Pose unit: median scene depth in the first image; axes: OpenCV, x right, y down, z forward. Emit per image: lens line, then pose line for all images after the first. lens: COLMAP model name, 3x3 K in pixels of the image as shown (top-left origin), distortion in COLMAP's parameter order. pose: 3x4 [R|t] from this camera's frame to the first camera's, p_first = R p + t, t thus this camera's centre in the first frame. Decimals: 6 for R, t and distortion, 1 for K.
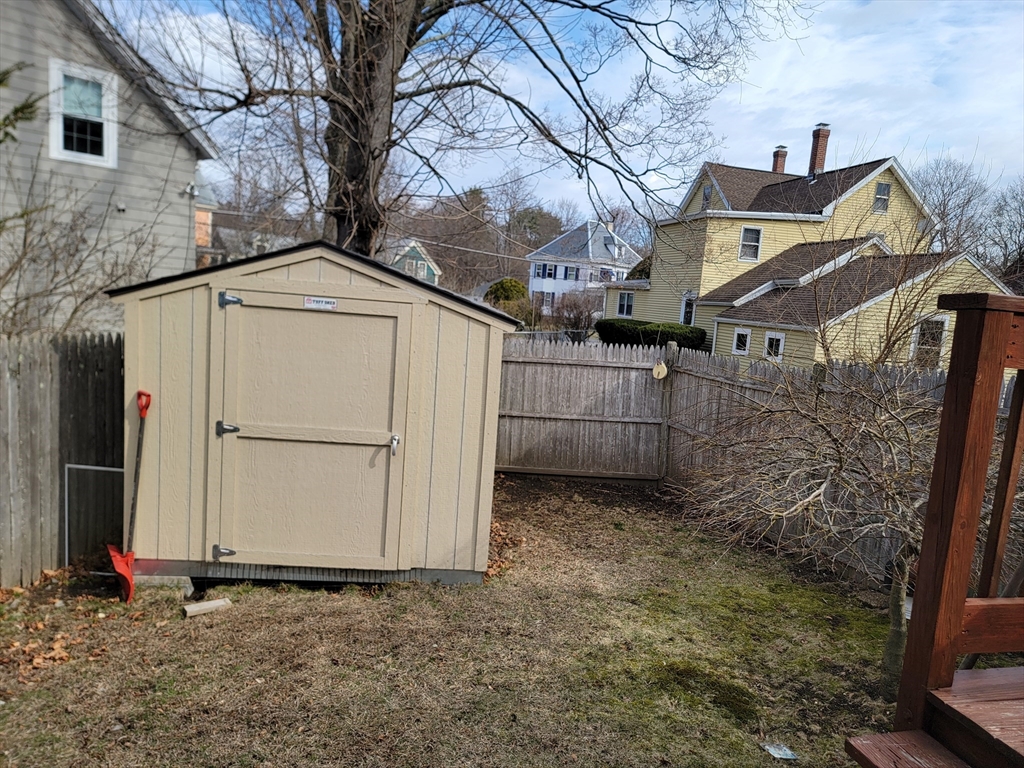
lens RADIAL K [[703.0, 0, 518.2], [0, 703.0, 385.4], [0, 0, 1]] dist [0.085636, -0.068837]
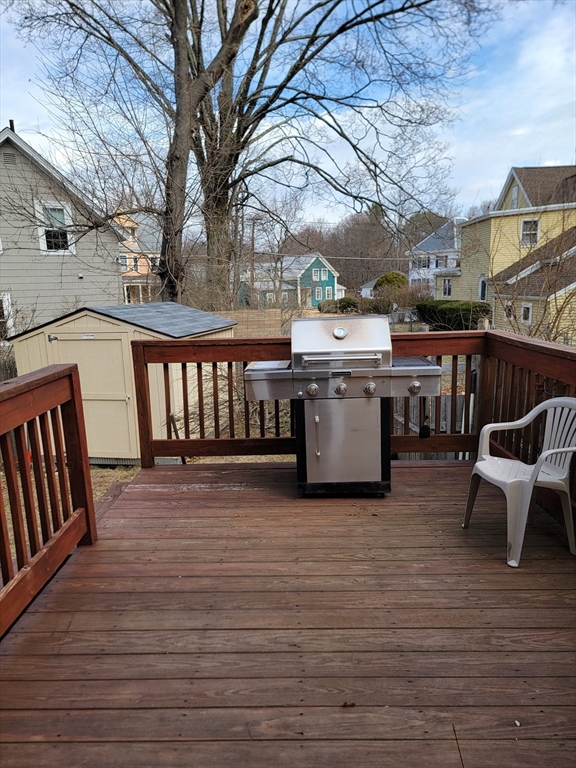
lens RADIAL K [[527.3, 0, 282.9], [0, 527.3, 387.2], [0, 0, 1]] dist [0.085636, -0.068837]
pose [[0.957637, -0.057029, -0.282274, 0.224928], [0.073760, 0.996072, 0.048993, 0.001019], [0.278371, -0.067738, 0.958082, -0.122637]]
